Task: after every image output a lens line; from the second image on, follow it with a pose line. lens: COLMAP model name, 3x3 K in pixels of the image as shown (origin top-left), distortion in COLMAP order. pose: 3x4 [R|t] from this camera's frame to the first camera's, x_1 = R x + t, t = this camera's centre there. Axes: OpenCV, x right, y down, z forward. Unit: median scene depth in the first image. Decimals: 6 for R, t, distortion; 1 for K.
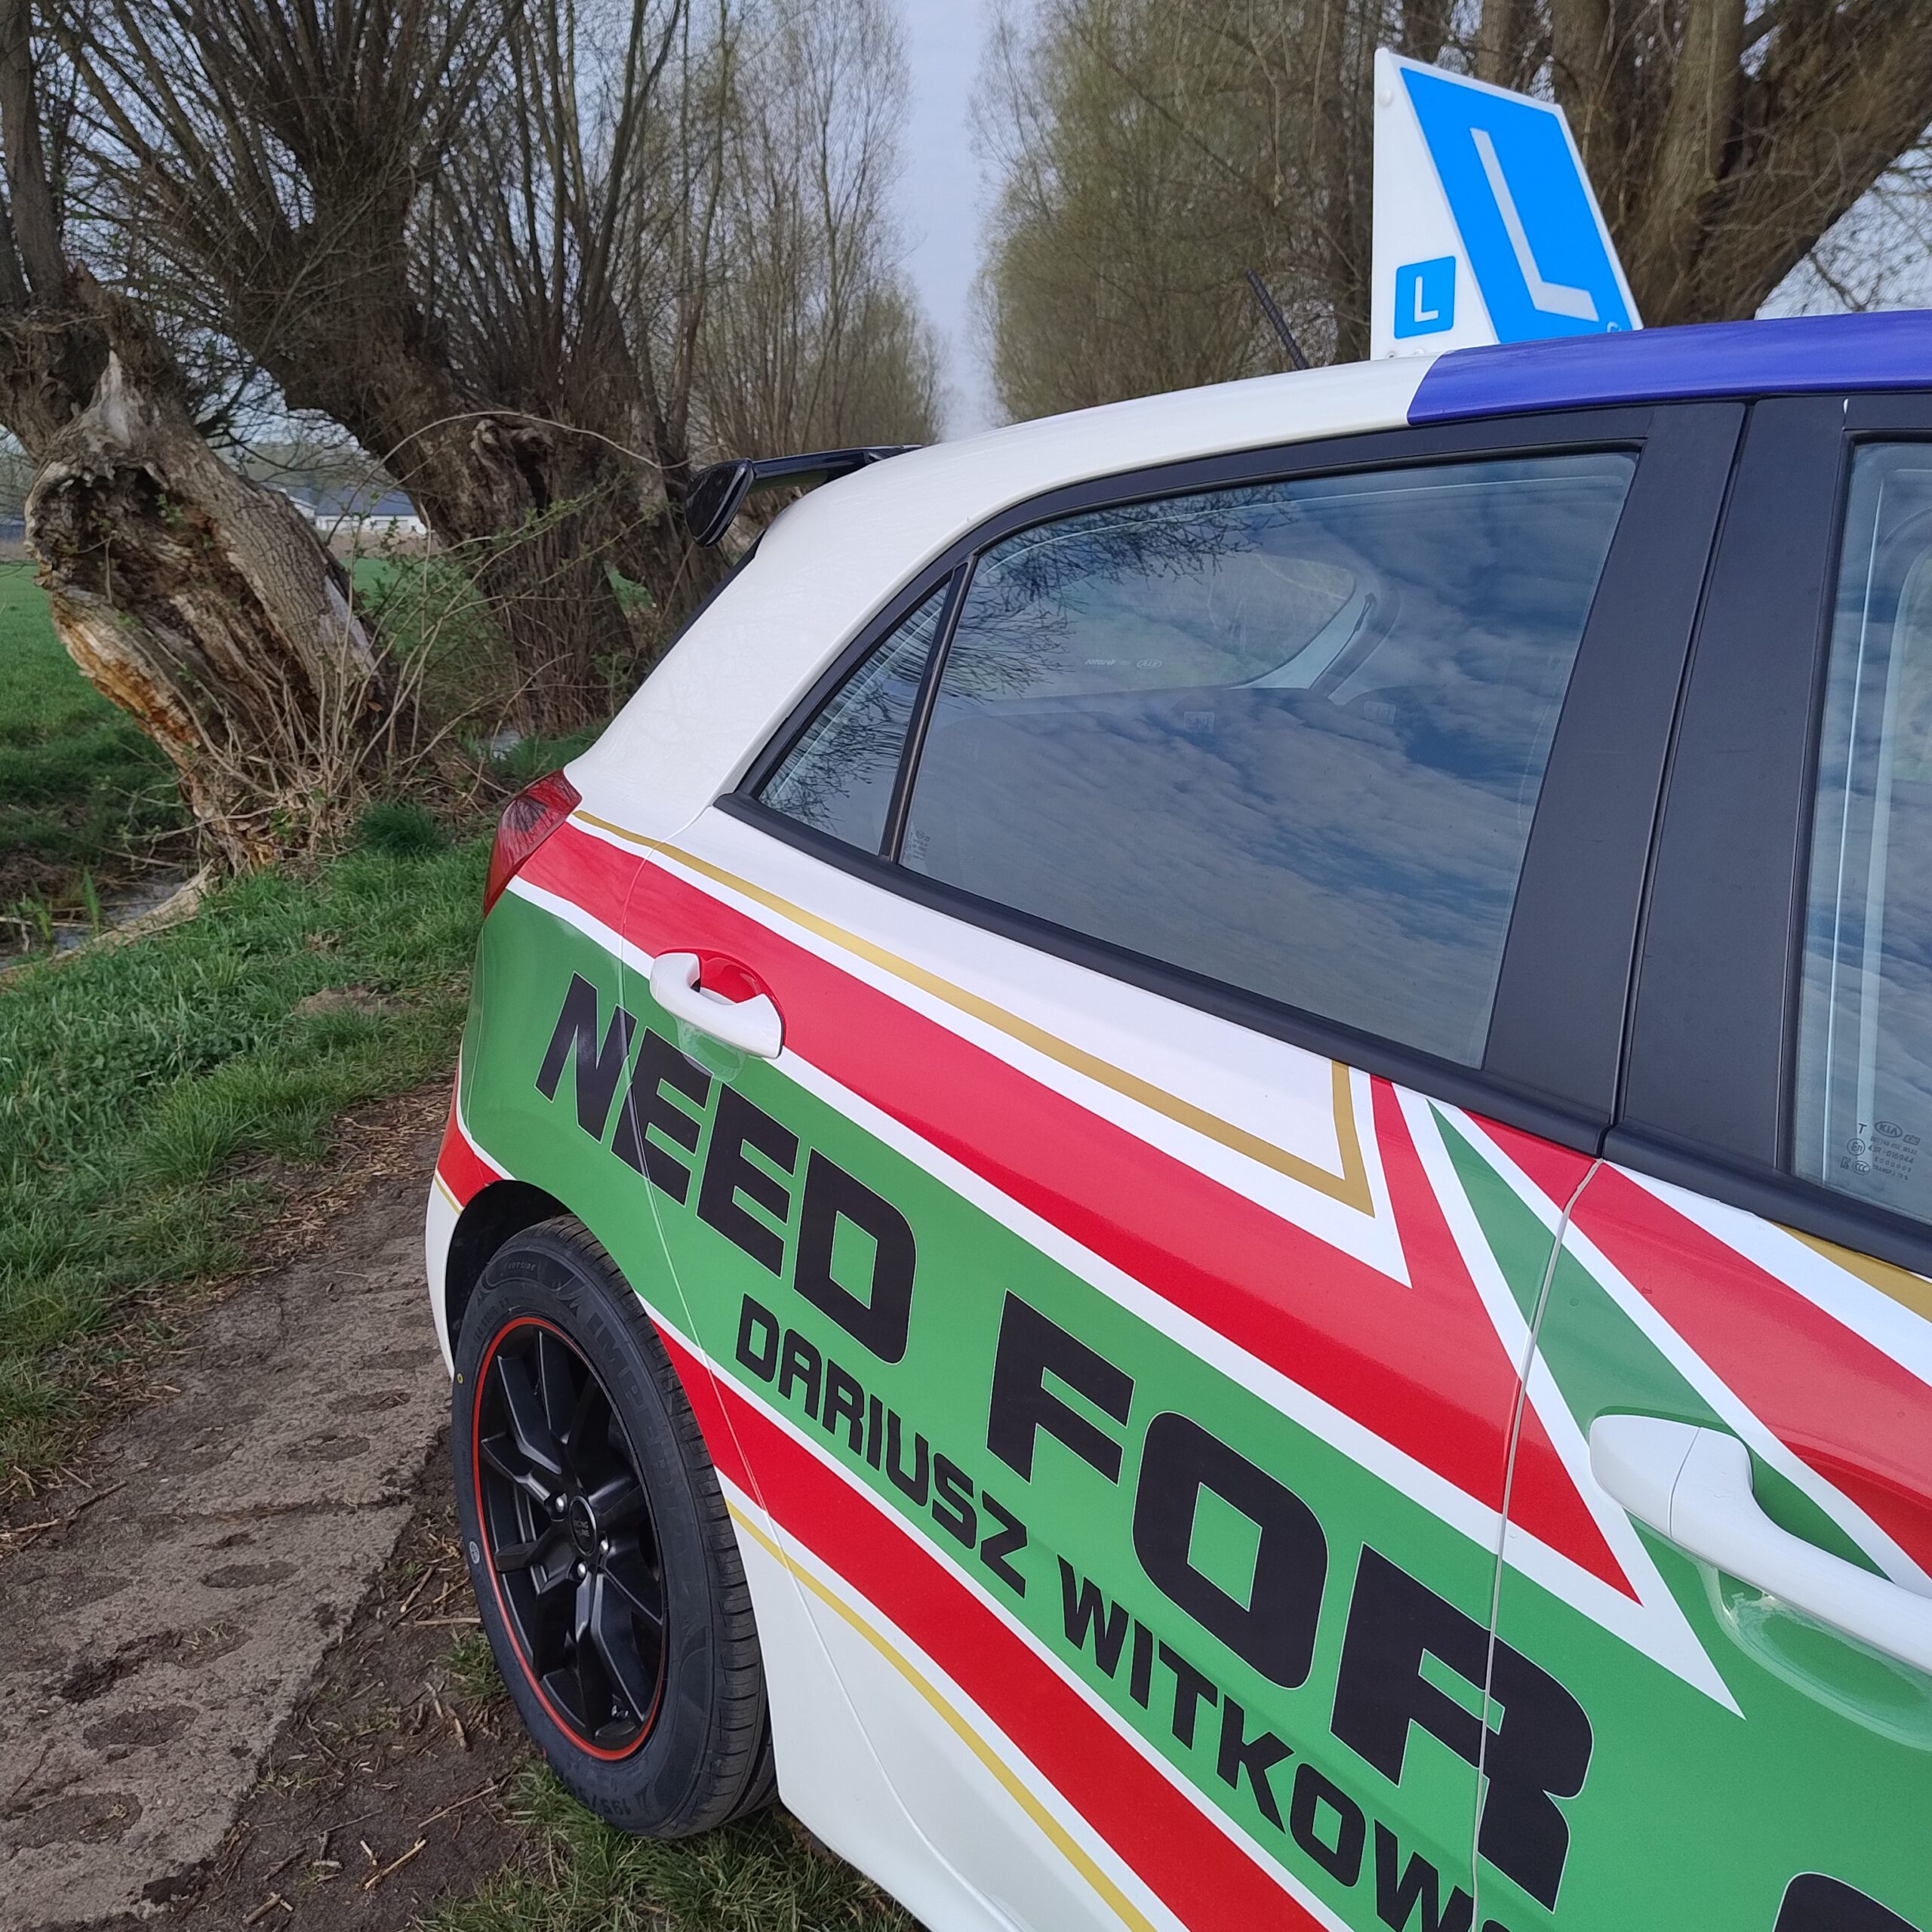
lens RADIAL K [[1769.1, 0, 966.0], [0, 1769.1, 966.0], [0, 0, 1]] dist [0.106239, -0.180858]
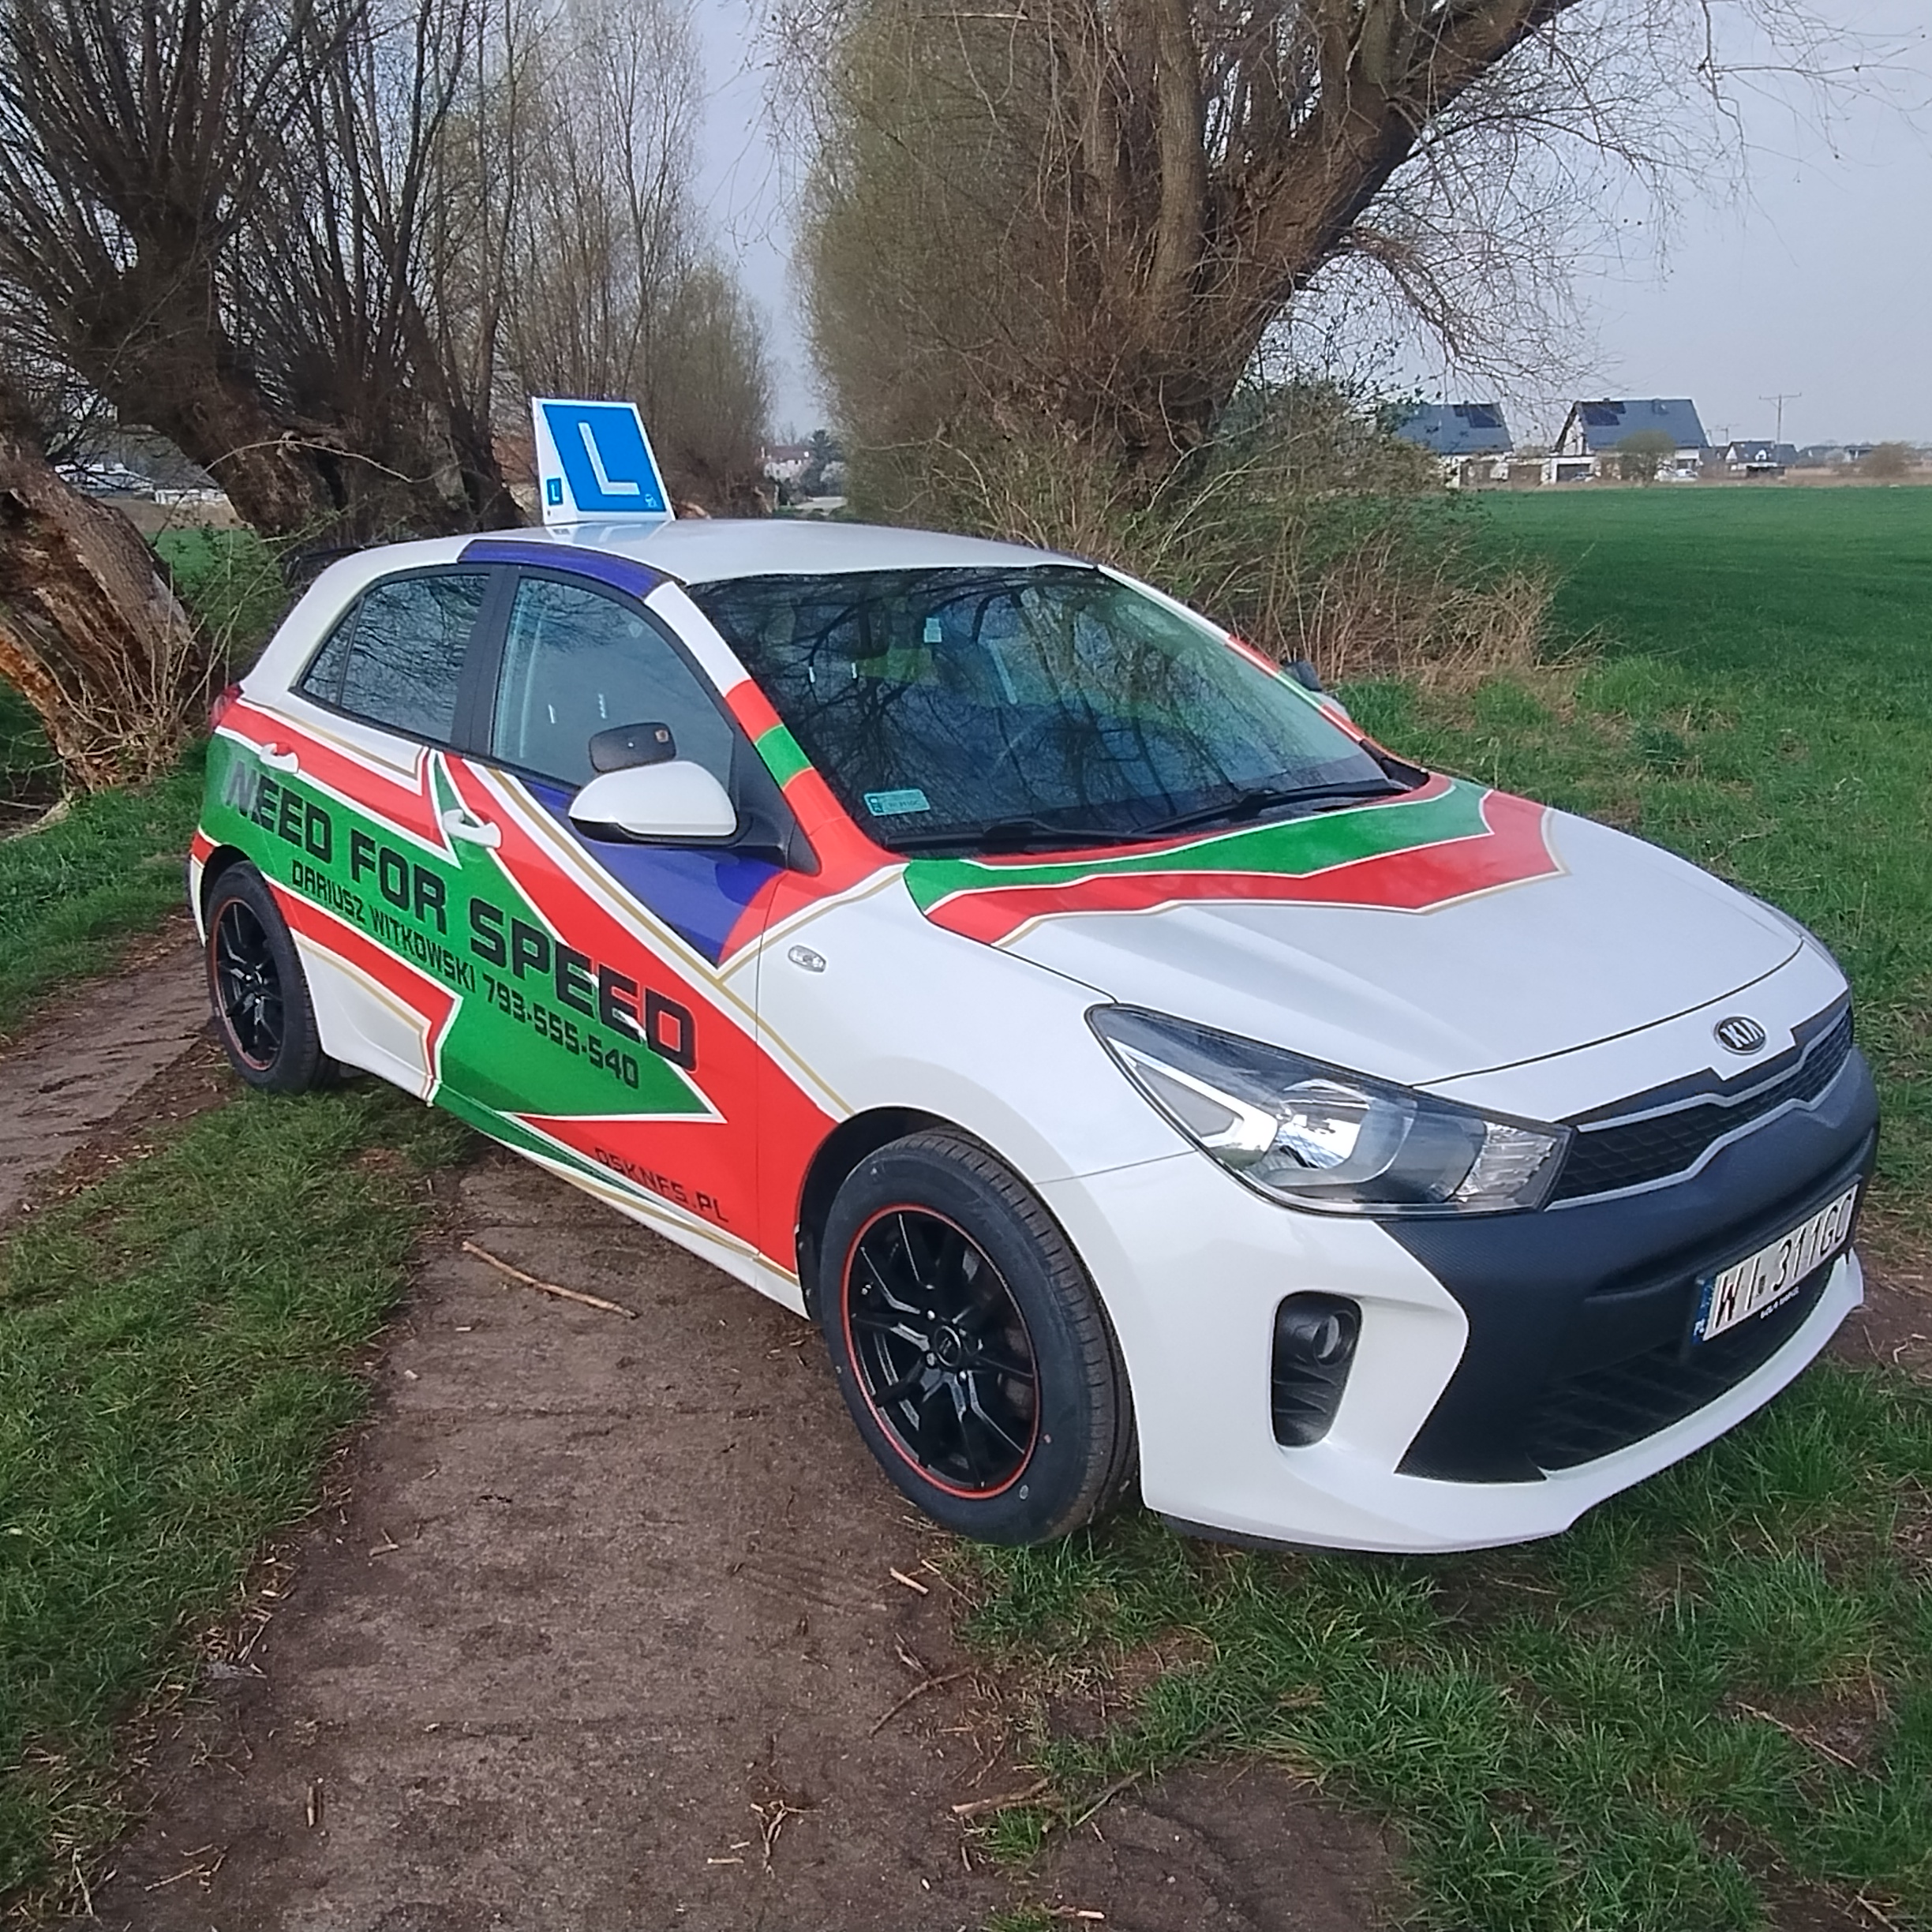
lens RADIAL K [[1734.4, 0, 967.0], [0, 1734.4, 954.9], [0, 0, 1]] dist [0.000174, -0.010186]
pose [[0.996156, -0.032748, 0.081244, 0.360659], [0.030947, 0.999249, 0.023322, 0.154029], [-0.081946, -0.020718, 0.996421, -0.930298]]
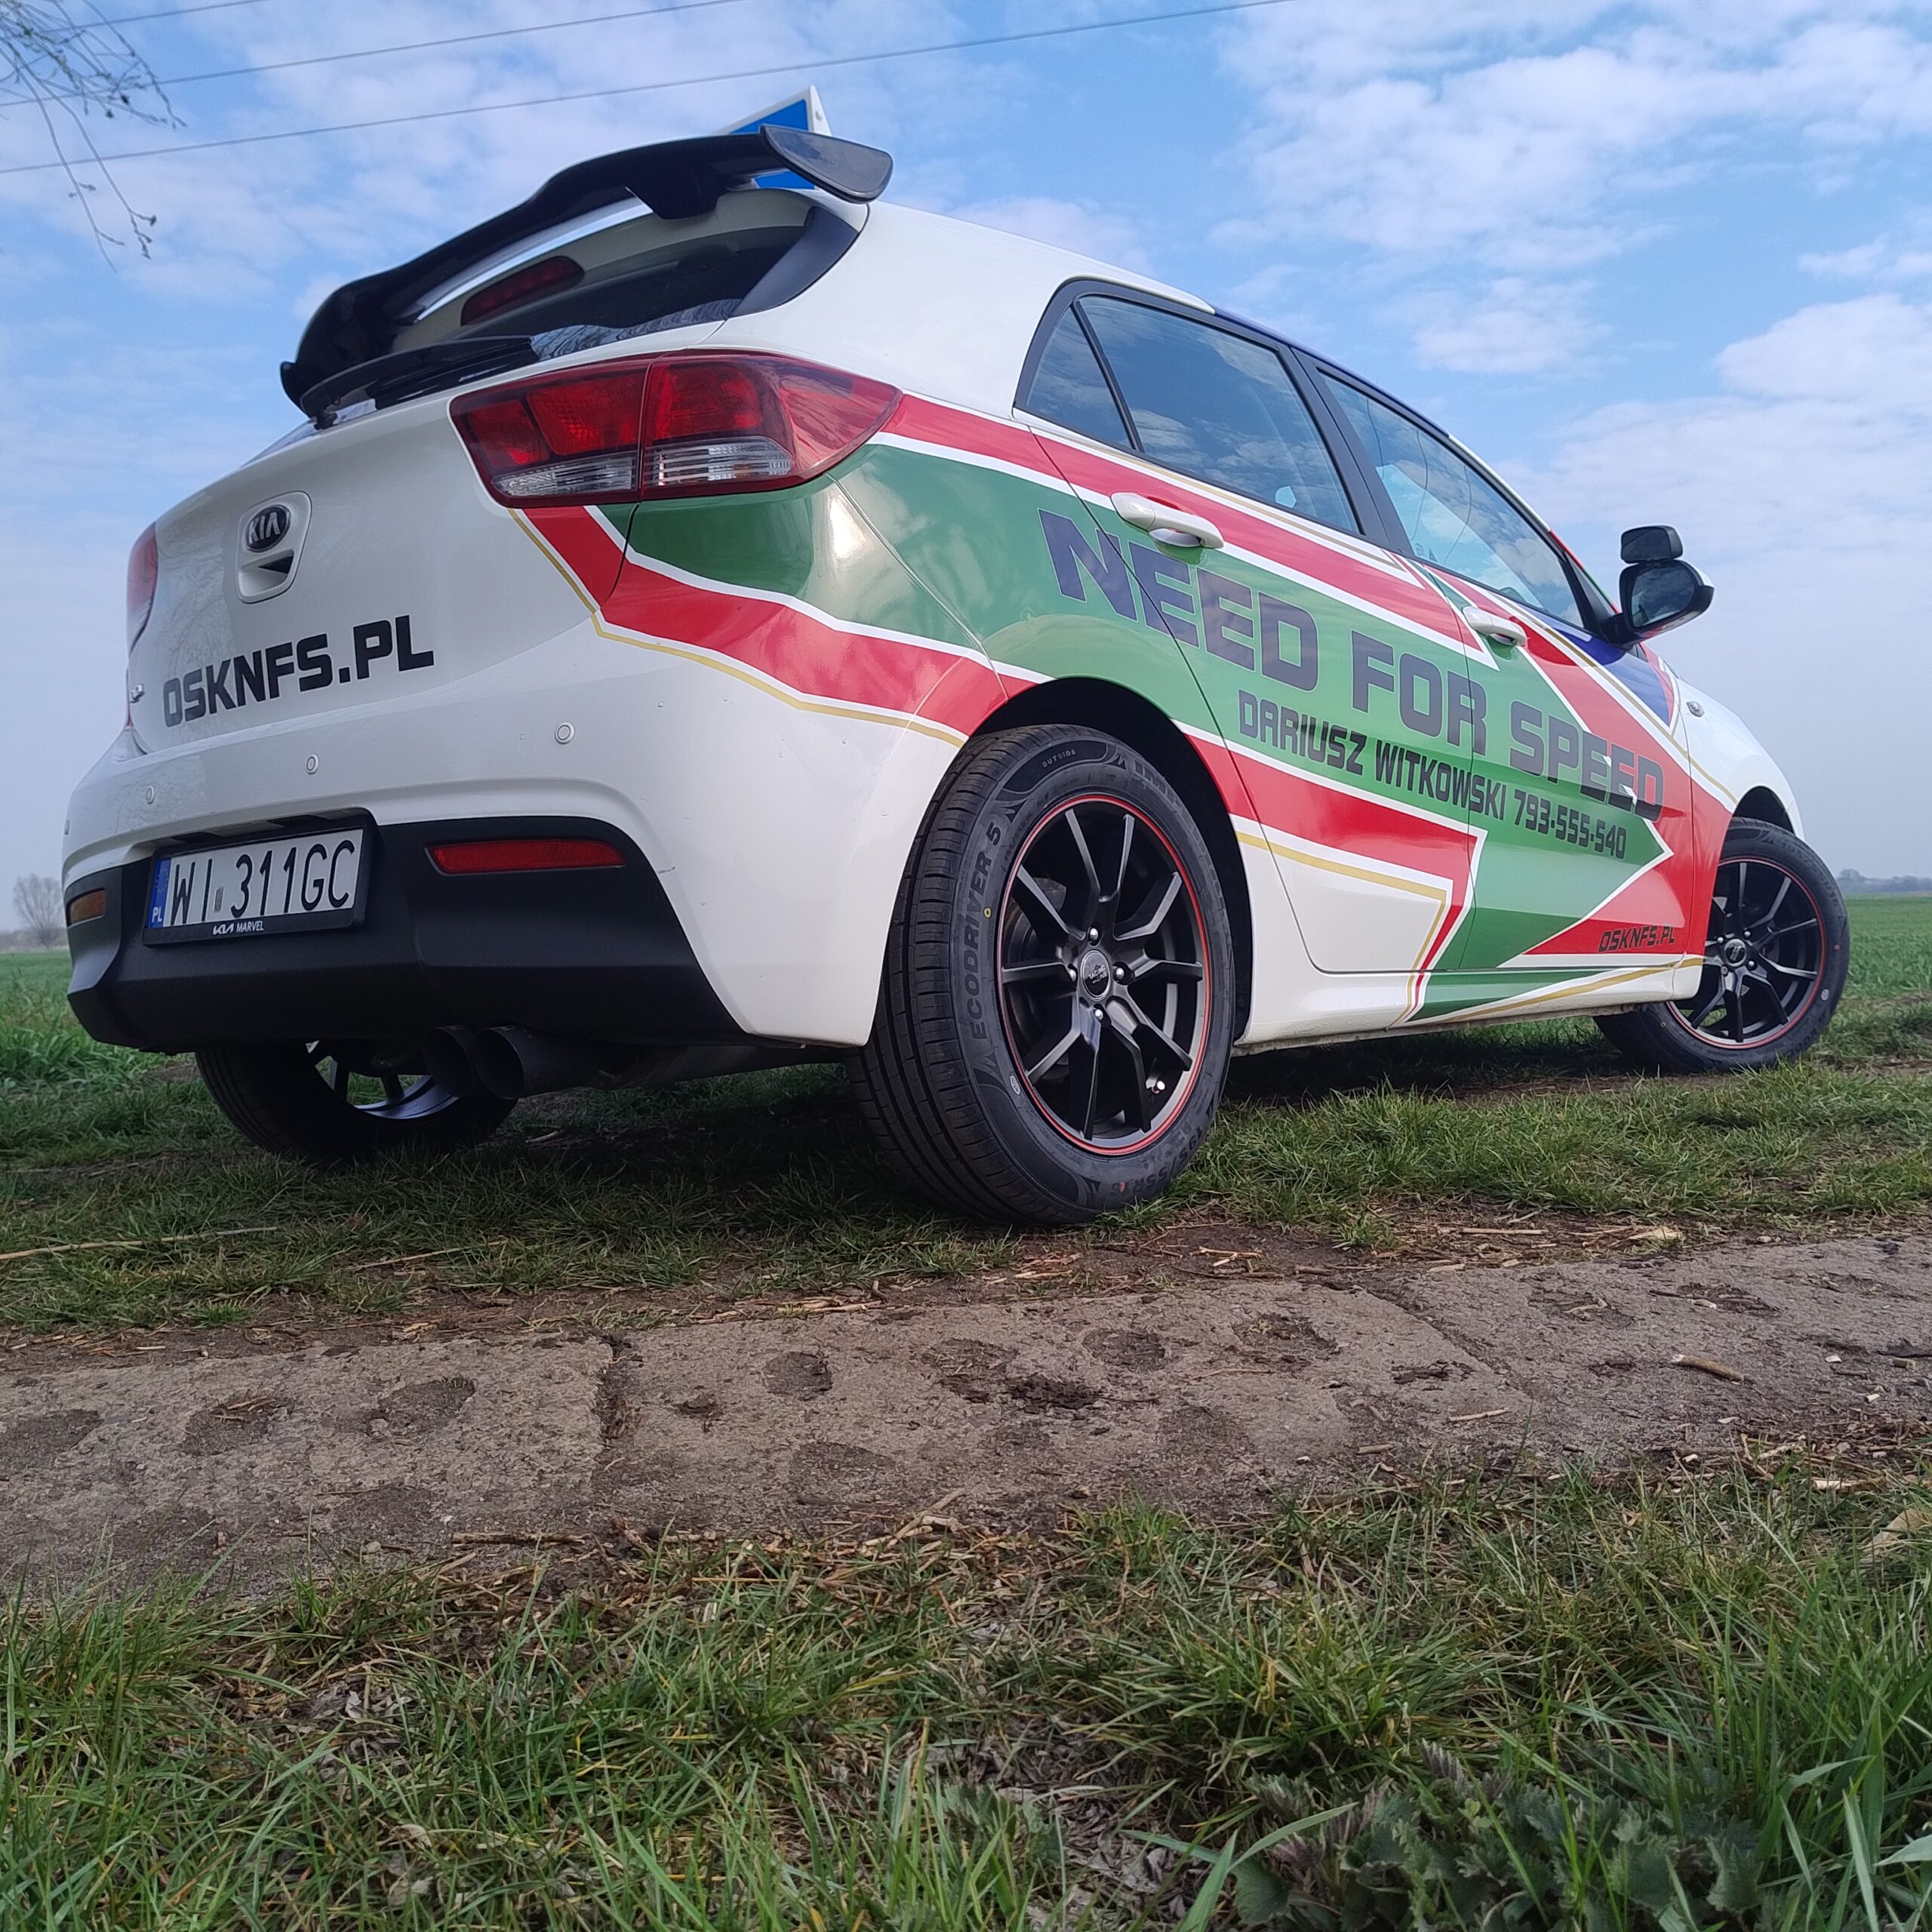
lens RADIAL K [[1762.2, 0, 980.3], [0, 1762.2, 968.6], [0, 0, 1]] dist [0.042408, -0.006195]
pose [[-0.207277, -0.010028, 0.978231, -0.850548], [0.265667, 0.961793, 0.066151, 0.131174], [-0.941519, 0.273595, -0.196693, 0.816127]]
